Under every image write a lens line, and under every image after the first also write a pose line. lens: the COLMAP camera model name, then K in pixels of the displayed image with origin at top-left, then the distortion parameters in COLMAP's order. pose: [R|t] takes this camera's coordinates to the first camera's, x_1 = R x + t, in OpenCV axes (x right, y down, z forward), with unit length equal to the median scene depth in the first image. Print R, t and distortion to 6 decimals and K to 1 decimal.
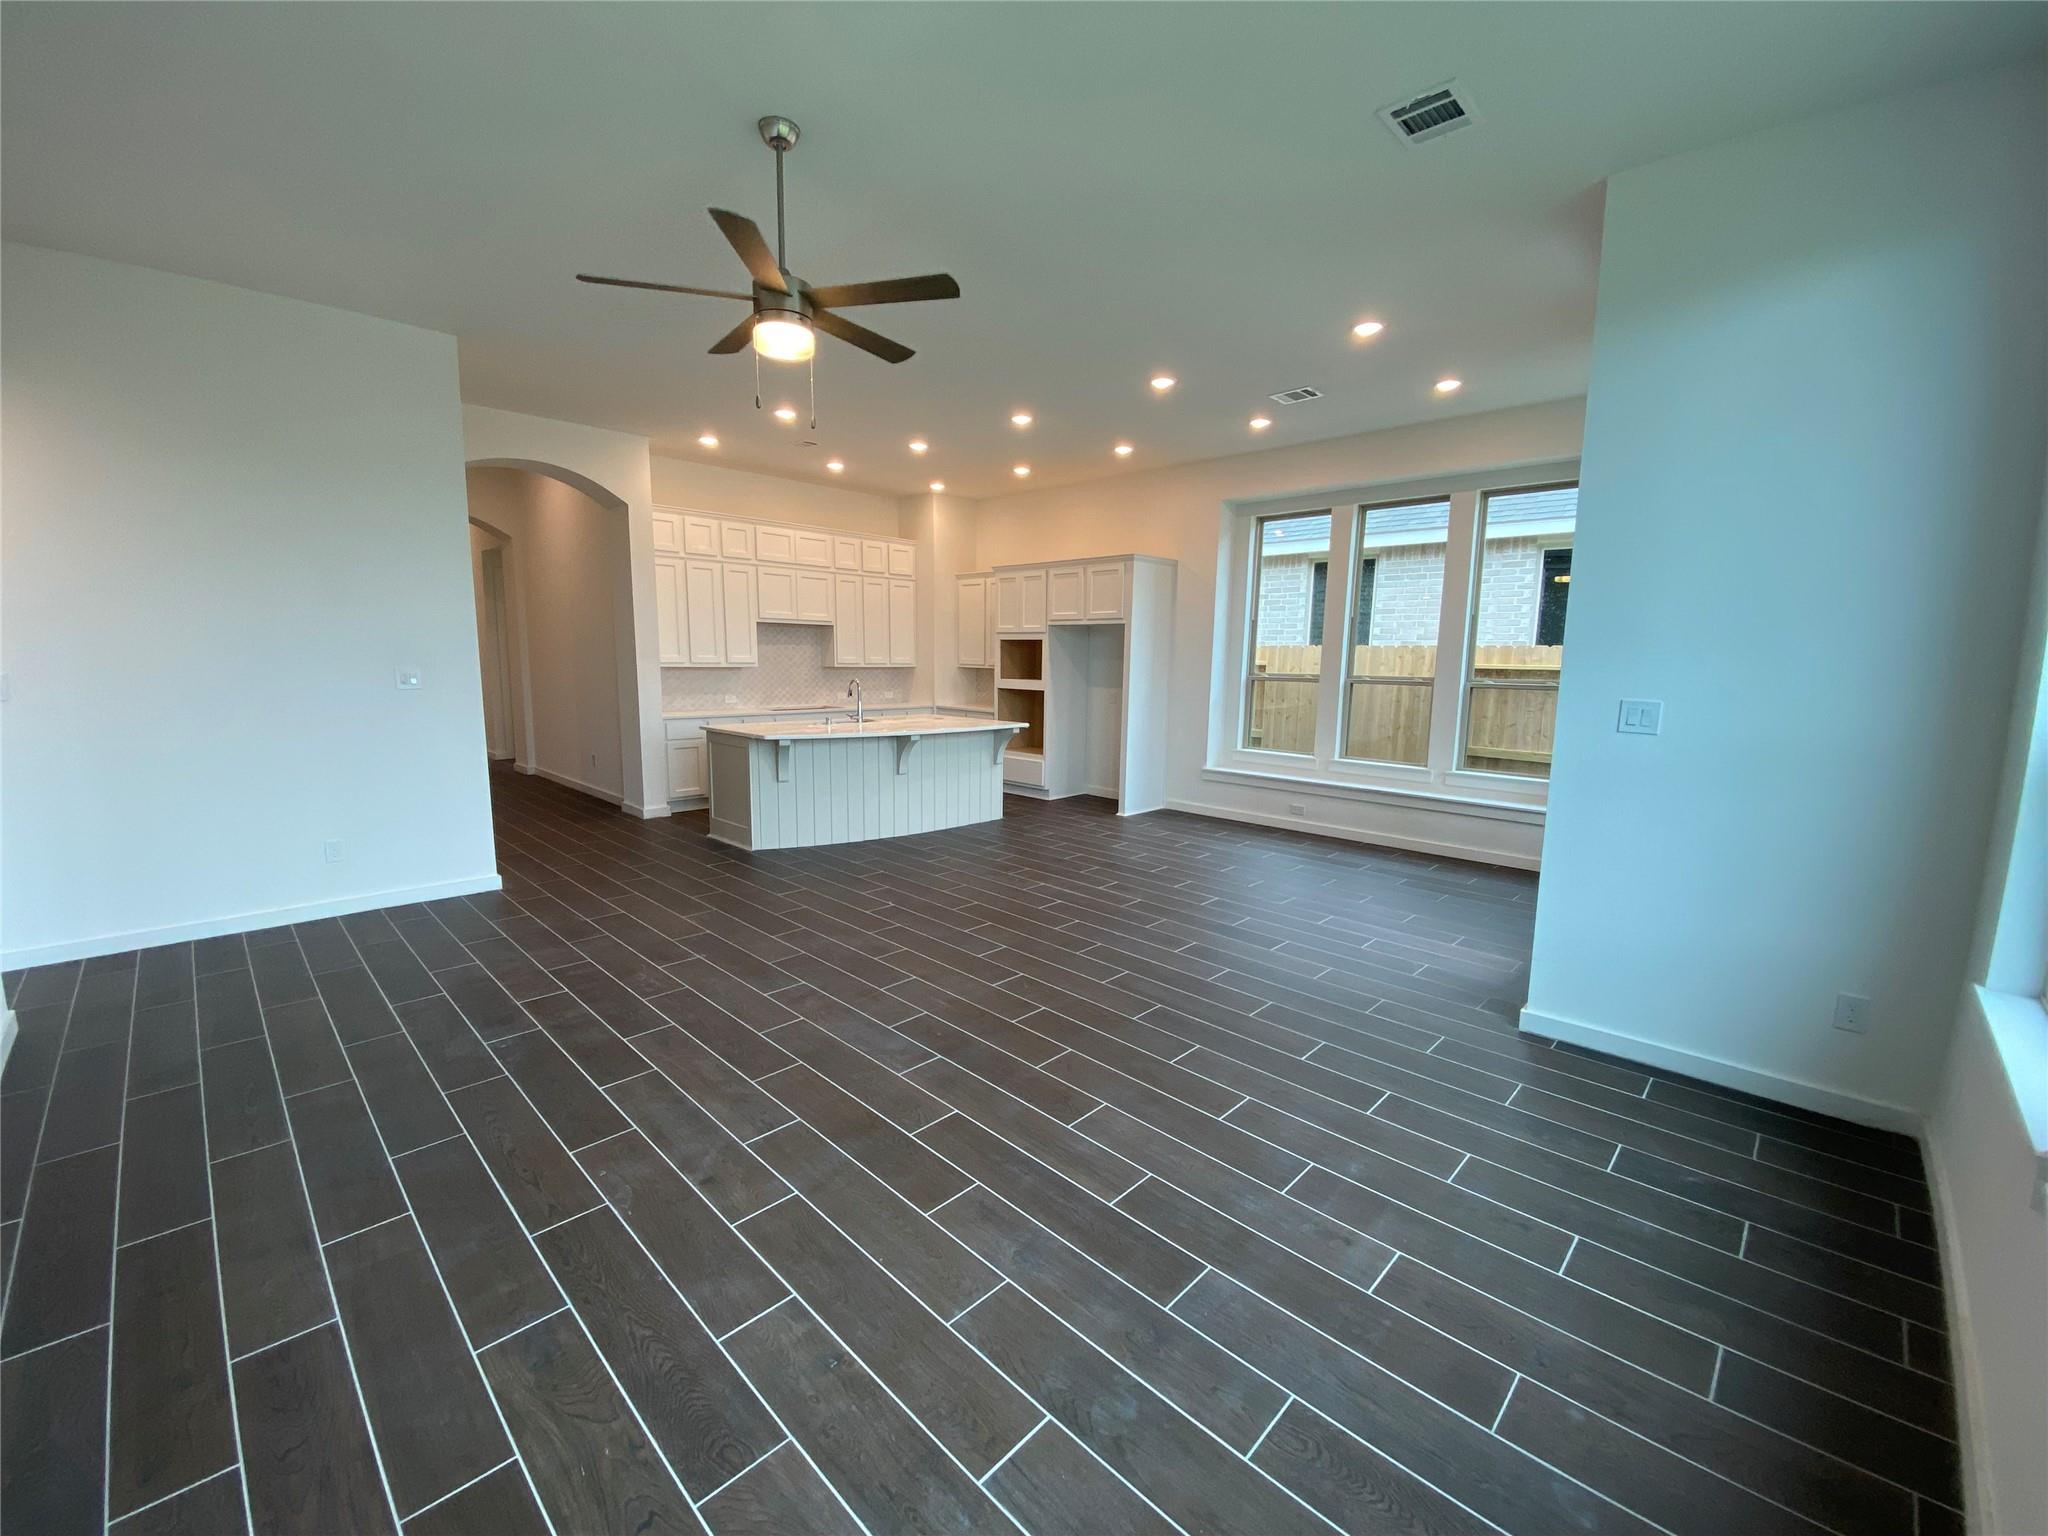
lens RADIAL K [[830.5, 0, 1020.6], [0, 830.5, 767.9], [0, 0, 1]] dist [0.003444, -0.010322]
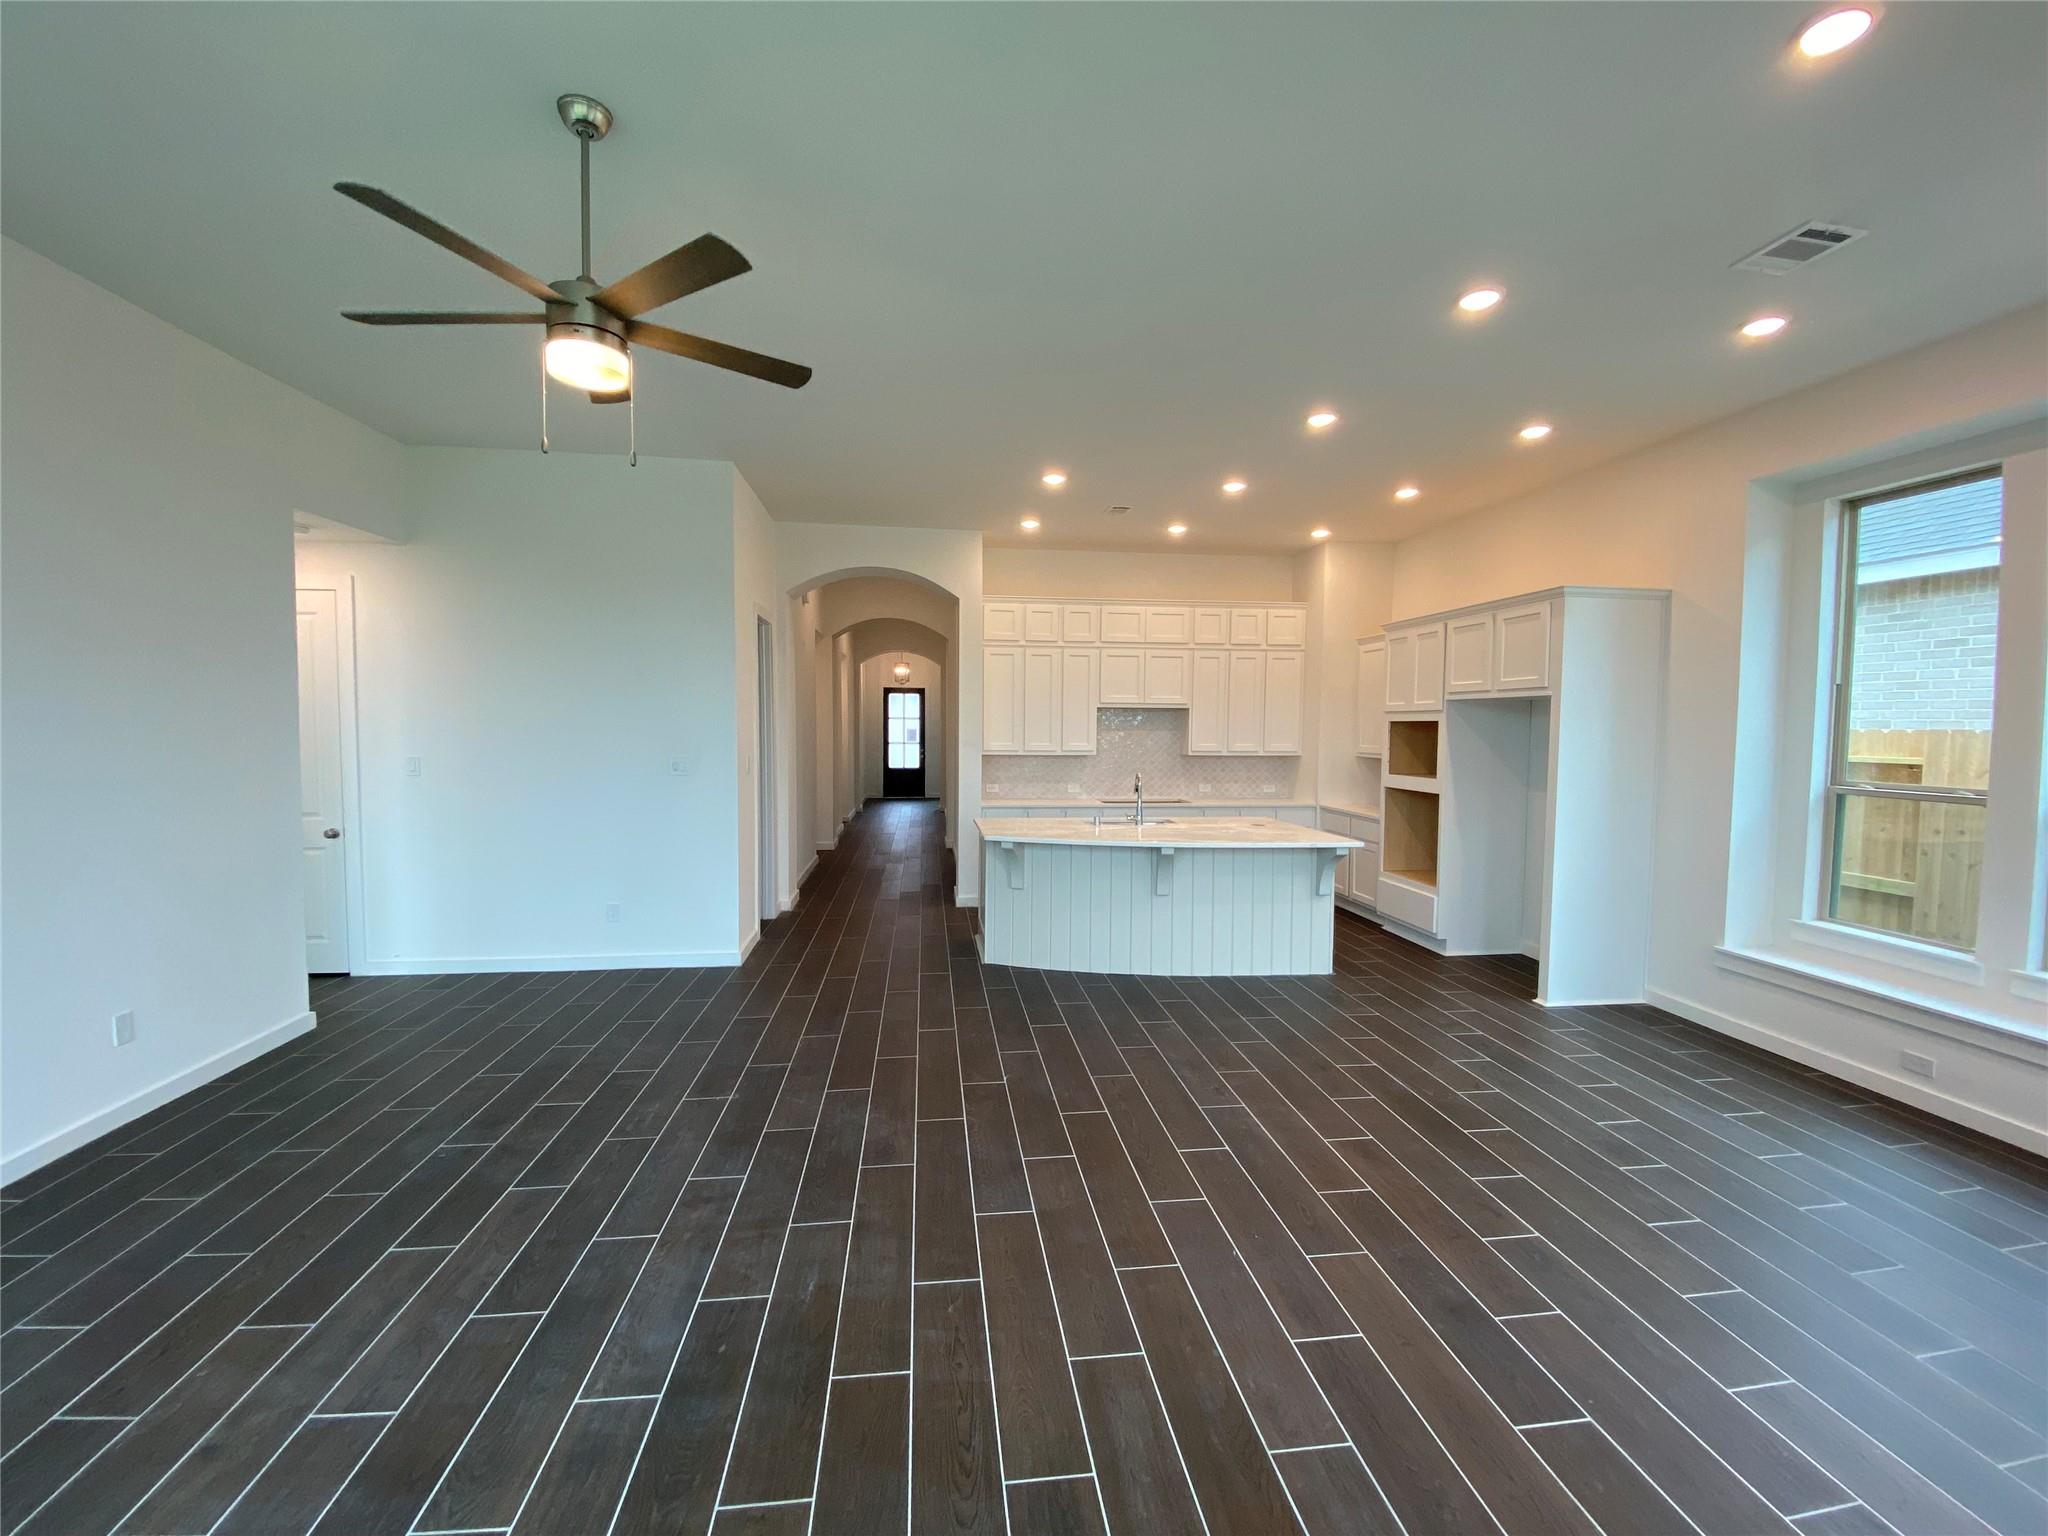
lens RADIAL K [[830.5, 0, 985.0], [0, 830.5, 760.6], [0, 0, 1]] dist [0.003444, -0.010322]
pose [[0.777263, 0.017241, -0.628939, 0.205793], [-0.083883, 0.993540, -0.076430, -0.043965], [0.623559, 0.112164, 0.773689, 0.266639]]
